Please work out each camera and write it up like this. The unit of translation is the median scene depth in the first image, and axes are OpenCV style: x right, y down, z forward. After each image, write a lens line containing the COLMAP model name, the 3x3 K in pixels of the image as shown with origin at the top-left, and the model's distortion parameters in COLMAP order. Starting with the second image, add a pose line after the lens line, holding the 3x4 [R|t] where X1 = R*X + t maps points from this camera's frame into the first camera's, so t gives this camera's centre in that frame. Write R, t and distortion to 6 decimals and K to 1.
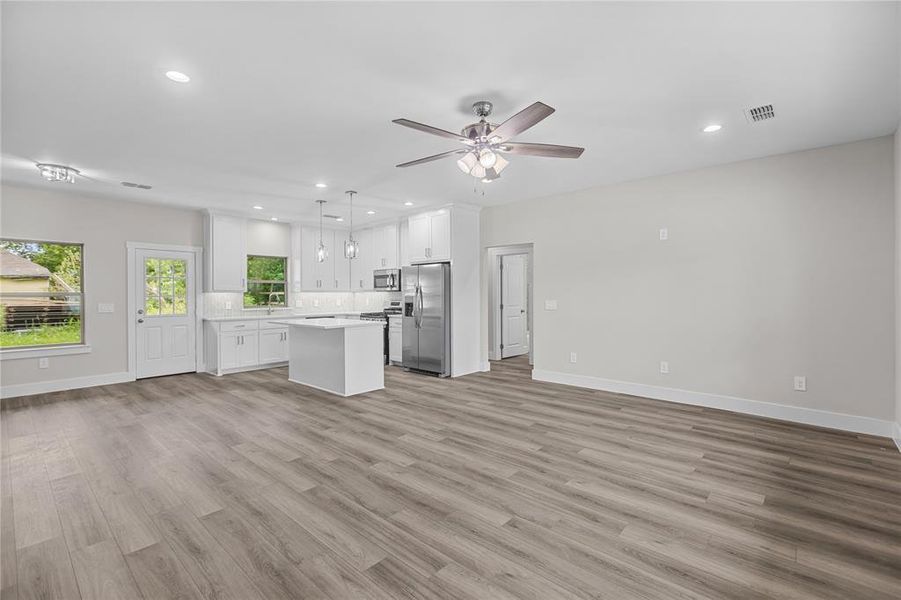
lens RADIAL K [[405.3, 0, 453.9], [0, 405.3, 295.2], [0, 0, 1]] dist [0.001030, -0.000627]
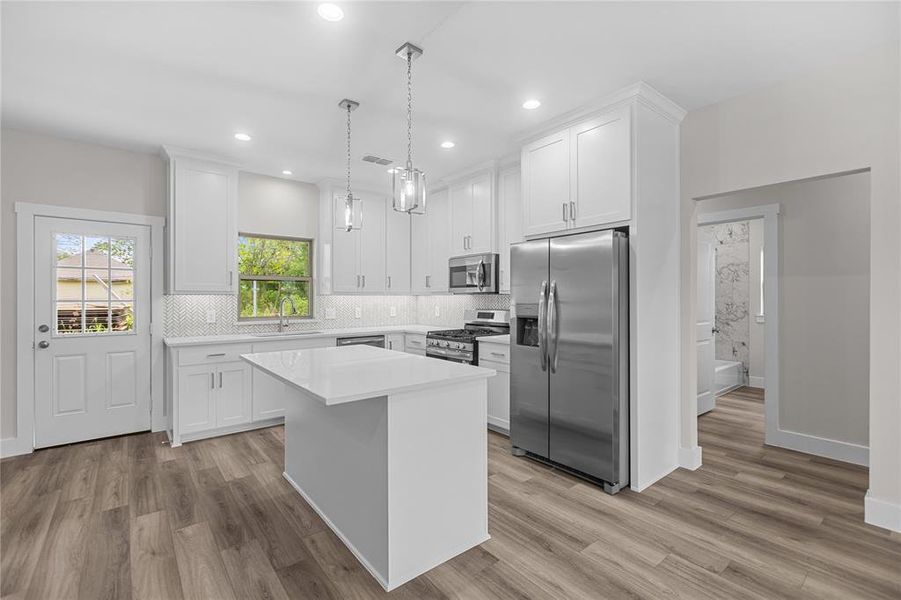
lens RADIAL K [[401.2, 0, 449.0], [0, 401.2, 297.5], [0, 0, 1]] dist [0.000760, -0.000485]
pose [[0.986794, 0.003988, -0.161931, -0.133714], [-0.004601, 0.999984, -0.003409, -0.002688], [0.161915, 0.004109, 0.986796, 0.549994]]
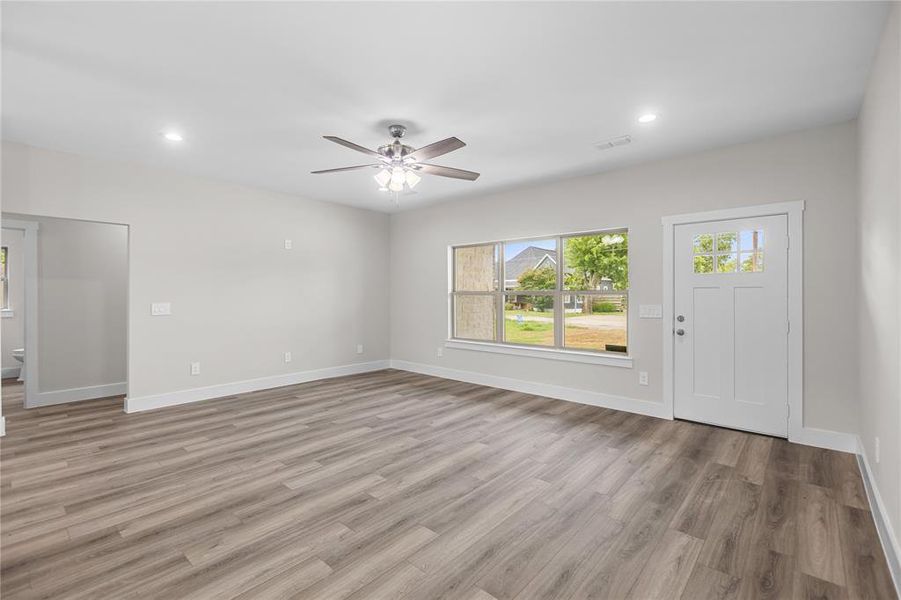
lens RADIAL K [[401.2, 0, 449.0], [0, 401.2, 297.5], [0, 0, 1]] dist [0.000760, -0.000485]
pose [[-0.002278, -0.005257, 0.999984, -0.513939], [0.004180, 0.999977, 0.005266, -0.000097], [-0.999989, 0.004191, -0.002256, 0.422343]]
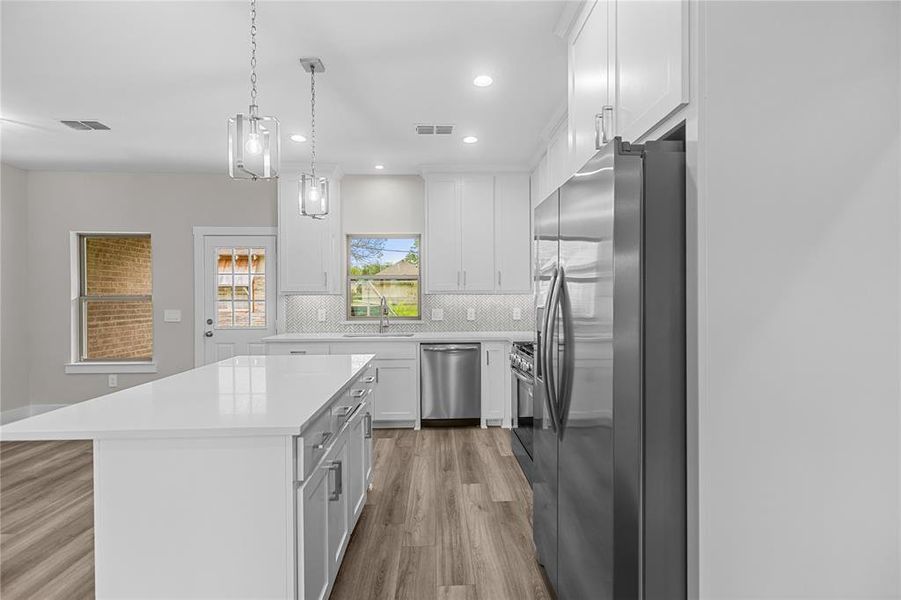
lens RADIAL K [[402.5, 0, 448.4], [0, 402.5, 298.2], [0, 0, 1]] dist [0.001849, 0.000043]
pose [[0.690301, 0.004934, -0.723506, 0.047629], [-0.002236, 0.999987, 0.004686, -0.005808], [0.723519, -0.001617, 0.690302, 0.818307]]
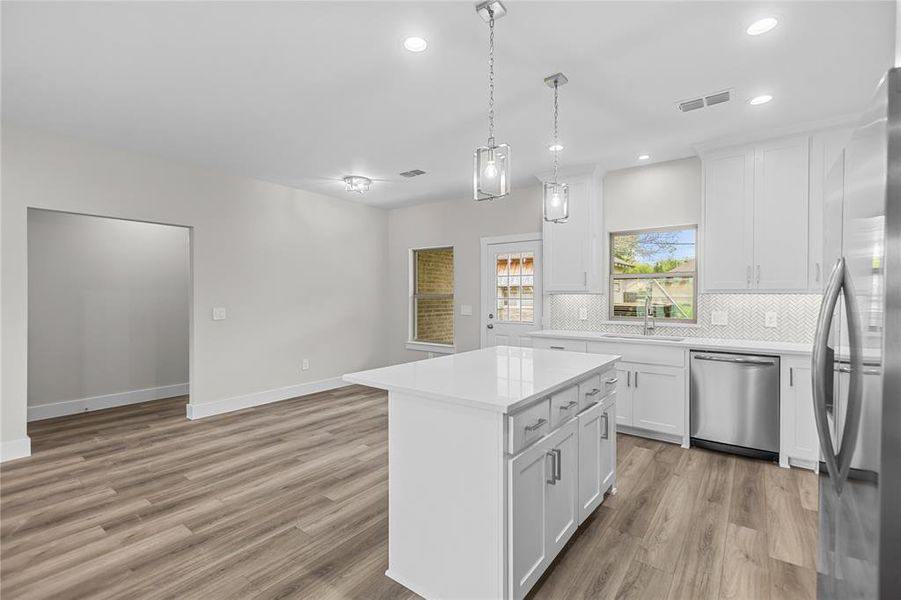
lens RADIAL K [[401.2, 0, 449.0], [0, 401.2, 297.5], [0, 0, 1]] dist [0.000760, -0.000485]
pose [[0.076550, 0.009391, -0.997022, 0.083302], [-0.006946, 0.999936, 0.008885, -0.006321], [0.997042, 0.006245, 0.076610, 0.851055]]
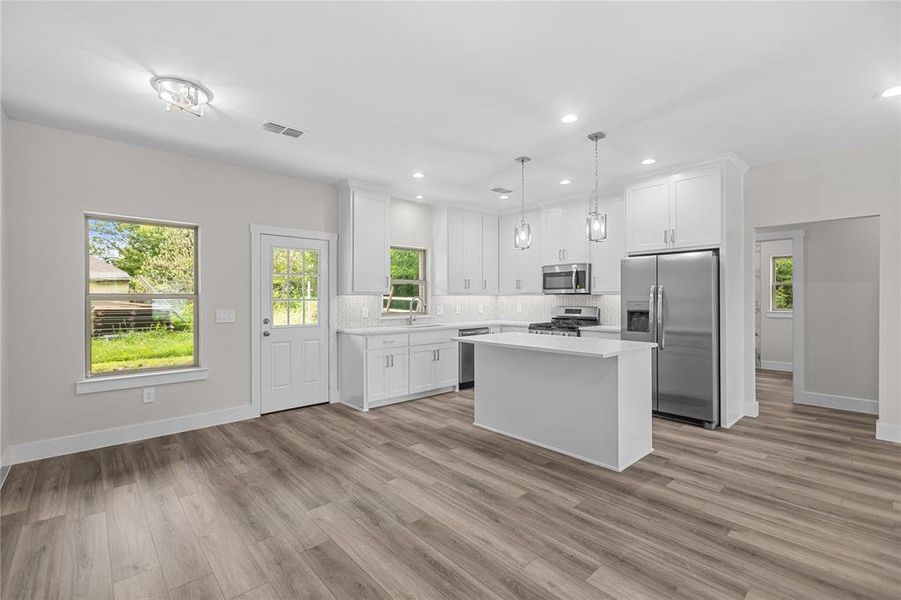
lens RADIAL K [[401.2, 0, 449.0], [0, 401.2, 297.5], [0, 0, 1]] dist [0.000760, -0.000485]
pose [[0.994259, 0.003355, -0.106948, -0.375042], [-0.003815, 0.999984, -0.004097, 0.000374], [0.106933, 0.004481, 0.994256, 0.325979]]
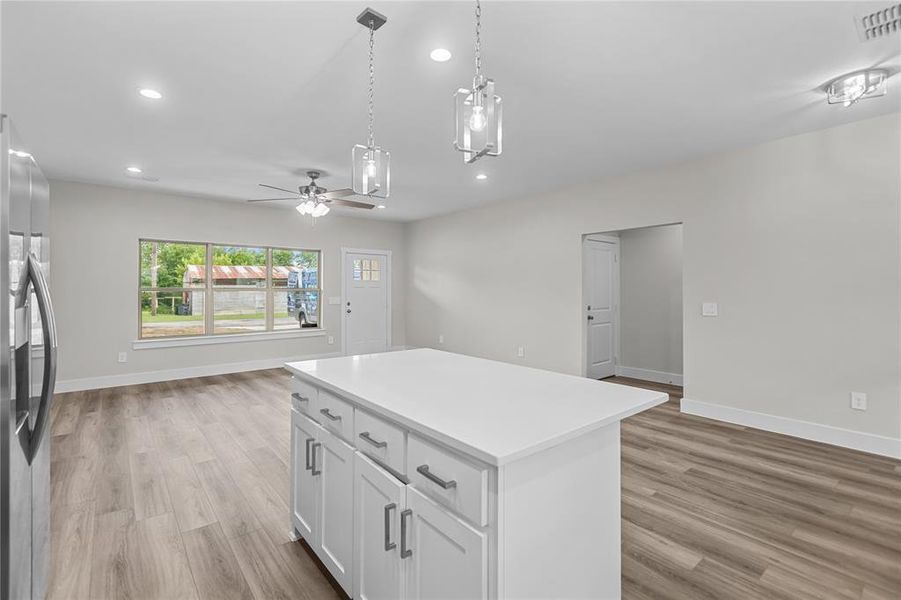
lens RADIAL K [[409.5, 0, 451.0], [0, 409.5, 288.2], [0, 0, 1]] dist [-0.000012, -0.000111]
pose [[-0.988616, 0.004725, 0.150385, -0.345971], [0.004672, 0.999989, -0.000710, -0.004906], [-0.150386, 0.000001, -0.988627, 1.231752]]
